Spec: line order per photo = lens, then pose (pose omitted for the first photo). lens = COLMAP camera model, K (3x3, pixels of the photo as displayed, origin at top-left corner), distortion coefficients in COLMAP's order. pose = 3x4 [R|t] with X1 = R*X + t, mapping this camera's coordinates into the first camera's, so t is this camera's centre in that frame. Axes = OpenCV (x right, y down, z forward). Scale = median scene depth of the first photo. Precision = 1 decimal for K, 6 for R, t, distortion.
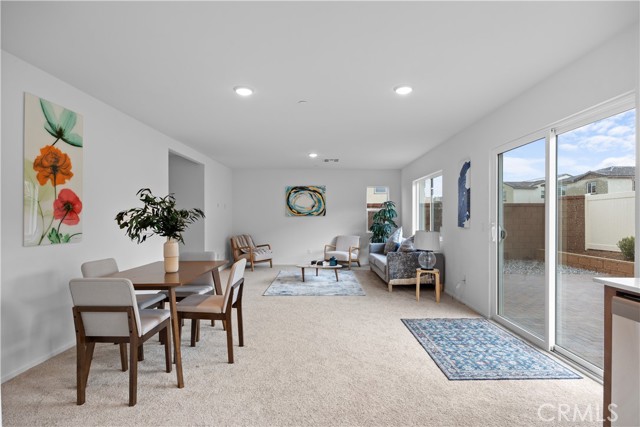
lens RADIAL K [[324.1, 0, 317.6], [0, 324.1, 213.4], [0, 0, 1]] dist [0.024511, 0.001061]
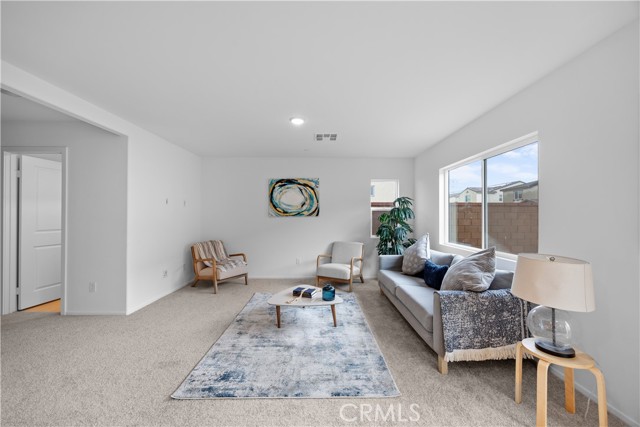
lens RADIAL K [[249.5, 0, 321.6], [0, 249.5, 212.8], [0, 0, 1]] dist [0.000498, -0.000158]
pose [[0.999771, 0.004174, 0.021012, 0.020780], [-0.004178, 0.999991, 0.000150, -0.001322], [-0.021012, -0.000238, 0.999779, 0.450036]]
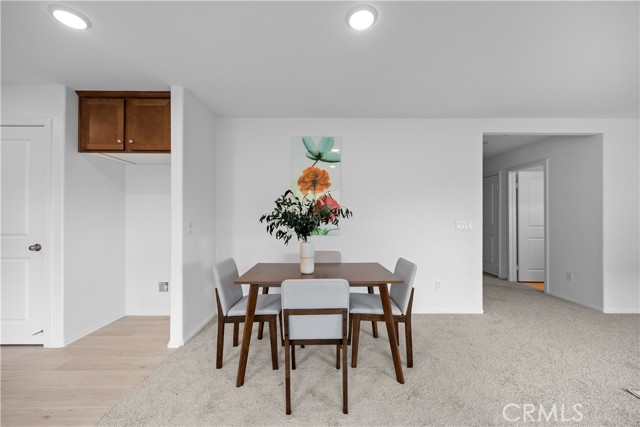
lens RADIAL K [[249.5, 0, 320.0], [0, 249.5, 216.1], [0, 0, 1]] dist [0.000498, -0.000158]
pose [[0.017473, -0.002085, -0.999845, 0.113383], [0.011126, 0.999936, -0.001891, 0.005566], [0.999785, -0.011091, 0.017495, 0.395602]]
